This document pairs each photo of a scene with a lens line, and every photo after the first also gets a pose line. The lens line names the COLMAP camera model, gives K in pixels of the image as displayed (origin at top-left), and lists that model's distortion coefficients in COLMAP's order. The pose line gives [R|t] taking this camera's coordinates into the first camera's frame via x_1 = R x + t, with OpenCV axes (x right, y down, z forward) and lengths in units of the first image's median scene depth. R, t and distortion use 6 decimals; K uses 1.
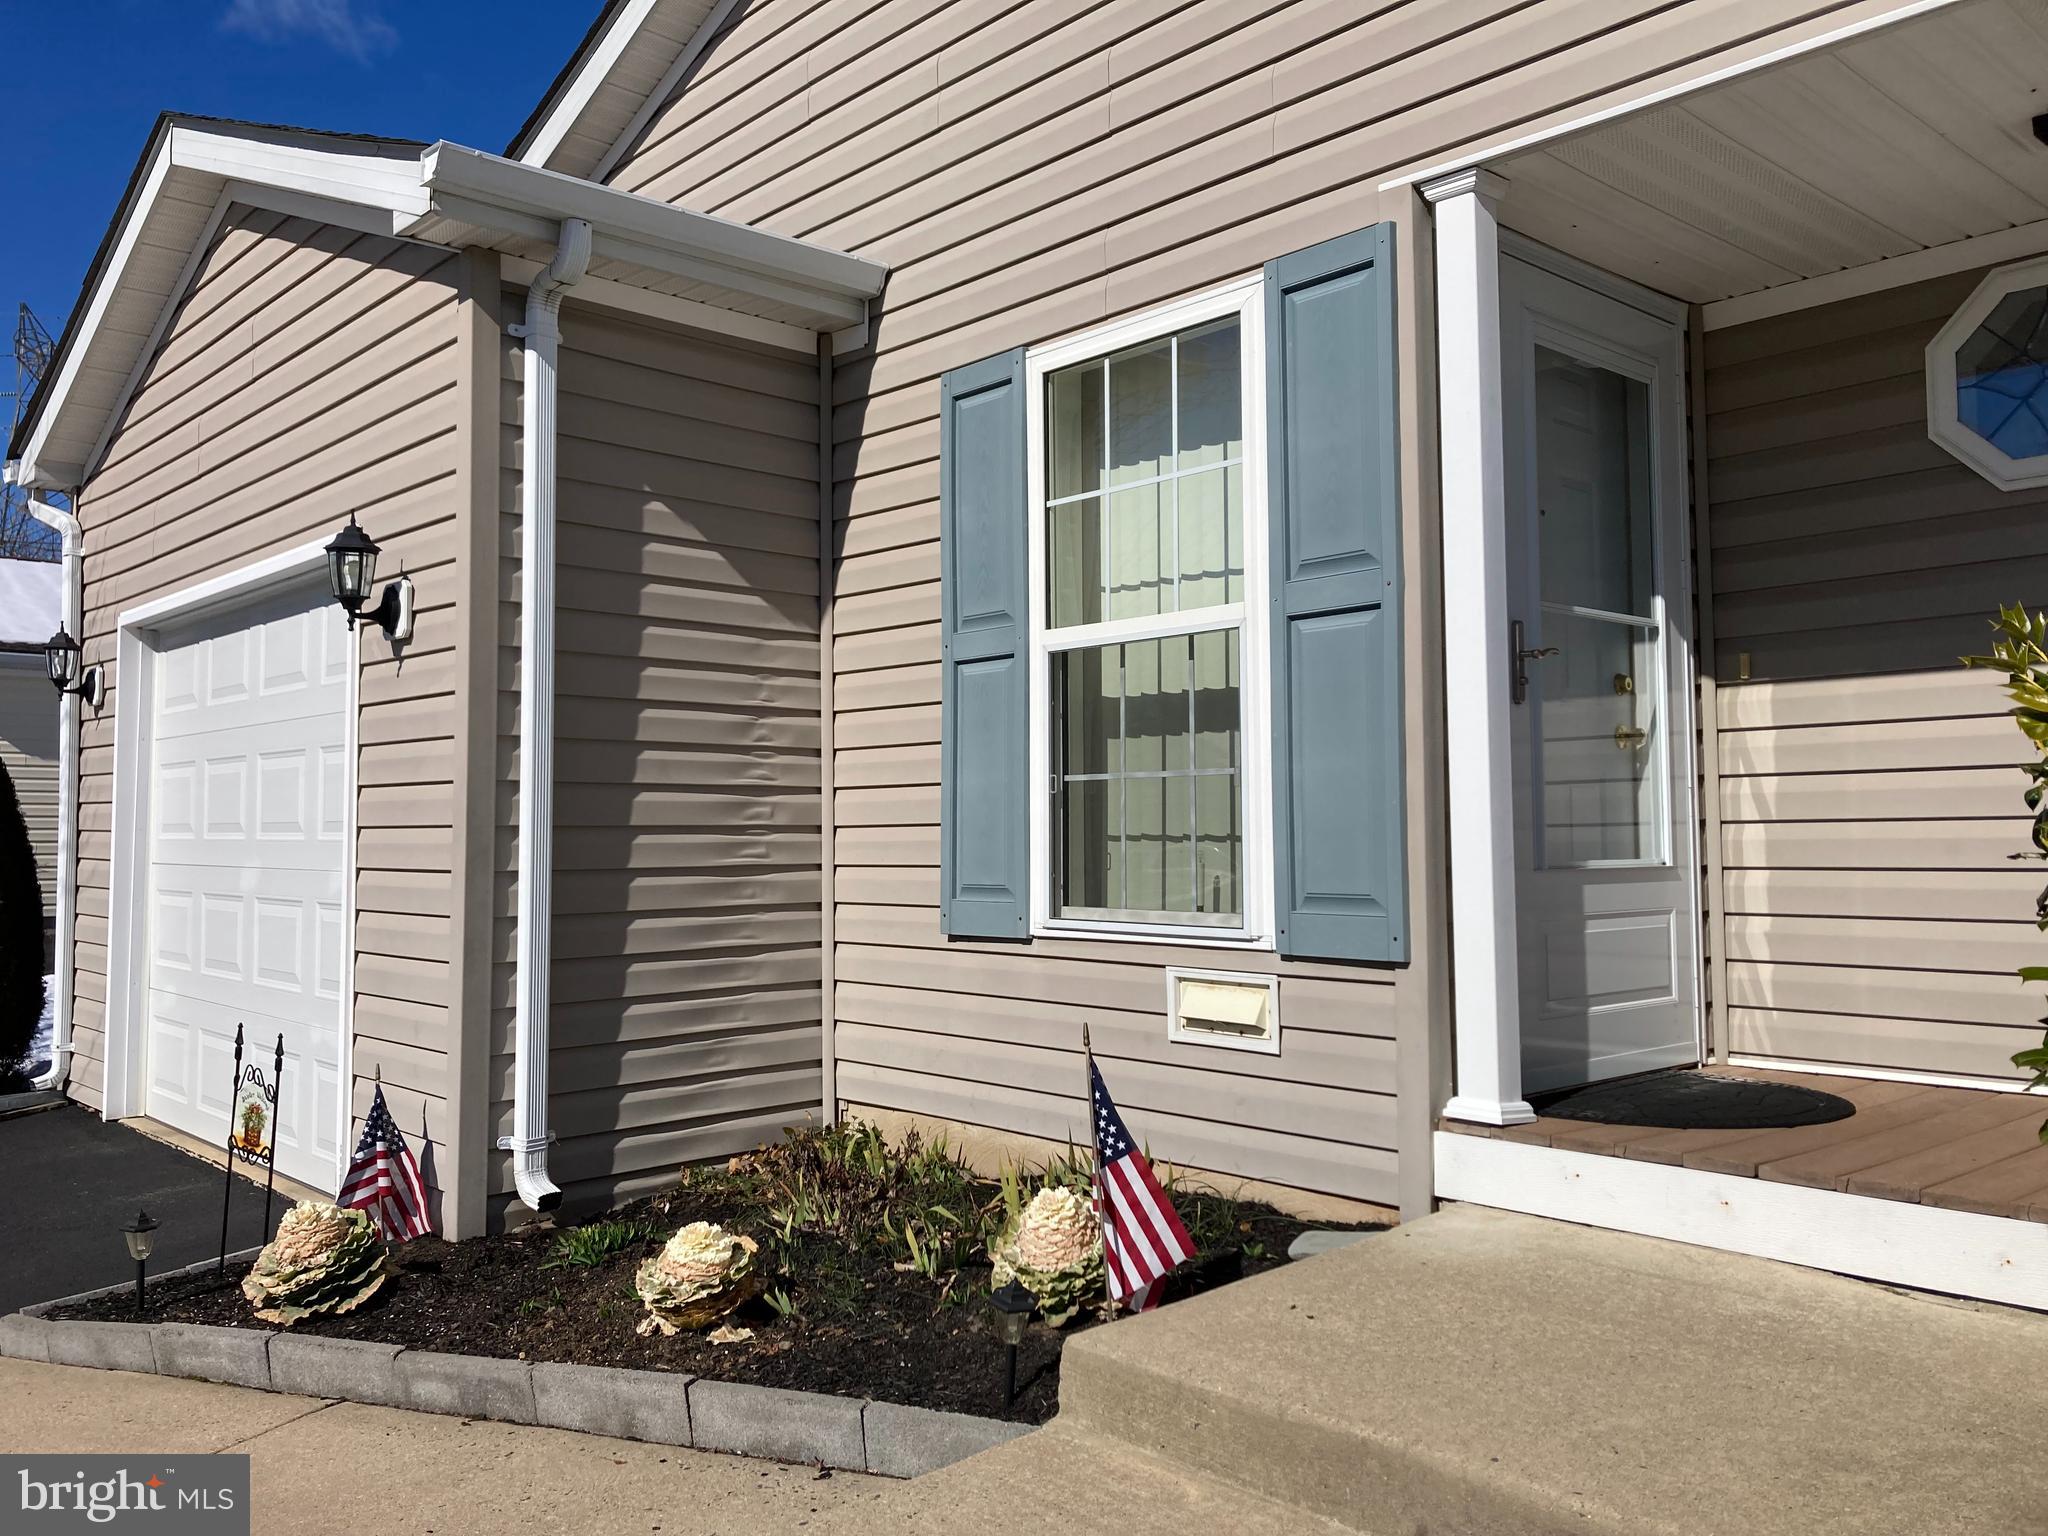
lens RADIAL K [[1662.7, 0, 994.9], [0, 1662.7, 752.6], [0, 0, 1]] dist [0.064671, -0.091378]
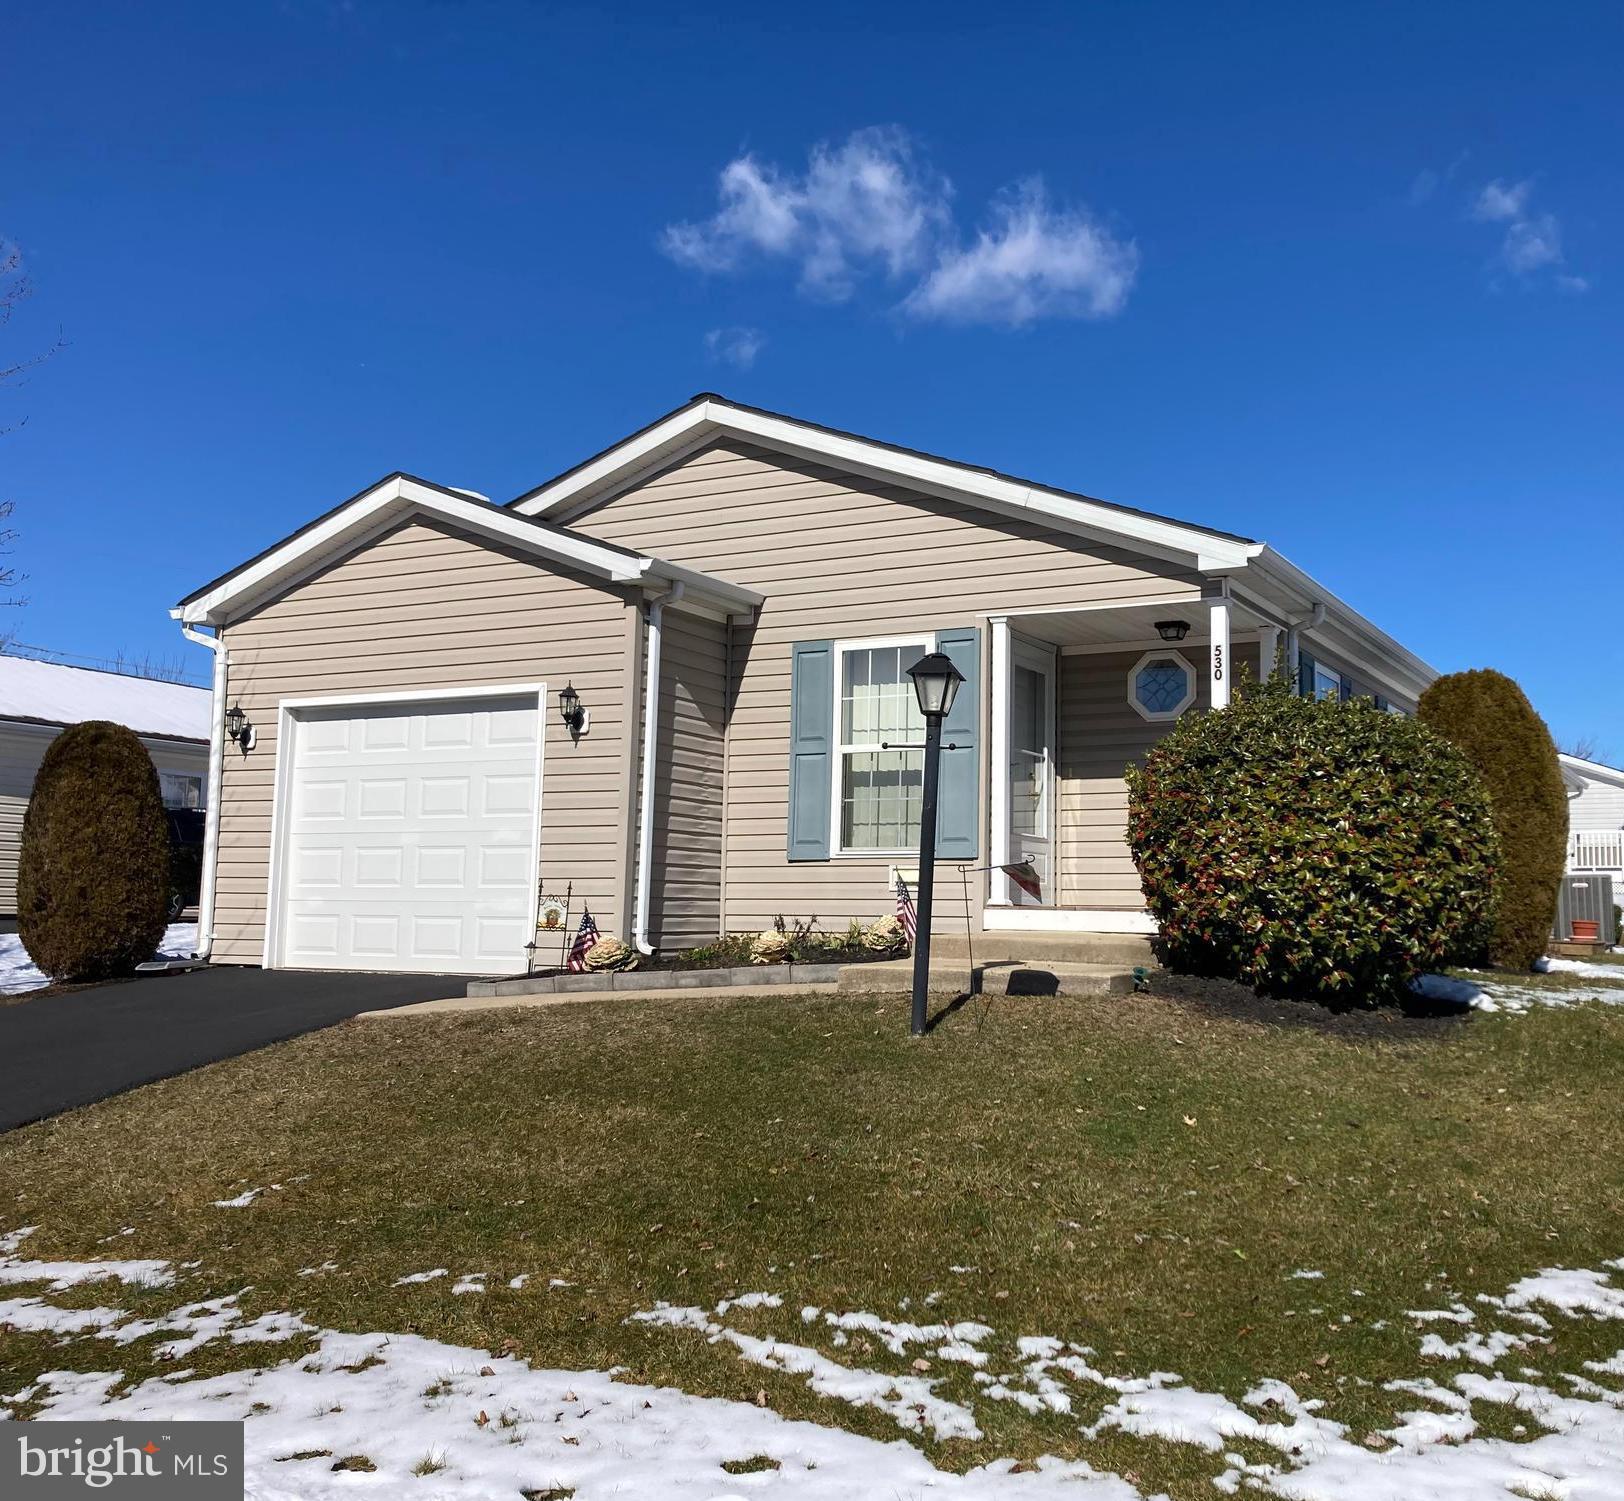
lens RADIAL K [[1644.7, 0, 919.8], [0, 1644.7, 753.5], [0, 0, 1]] dist [0.091379, -0.005628]
pose [[0.935217, 0.058335, 0.349235, -0.767527], [-0.038836, 0.997284, -0.062582, 0.100404], [-0.351938, 0.044964, 0.934943, -1.518503]]
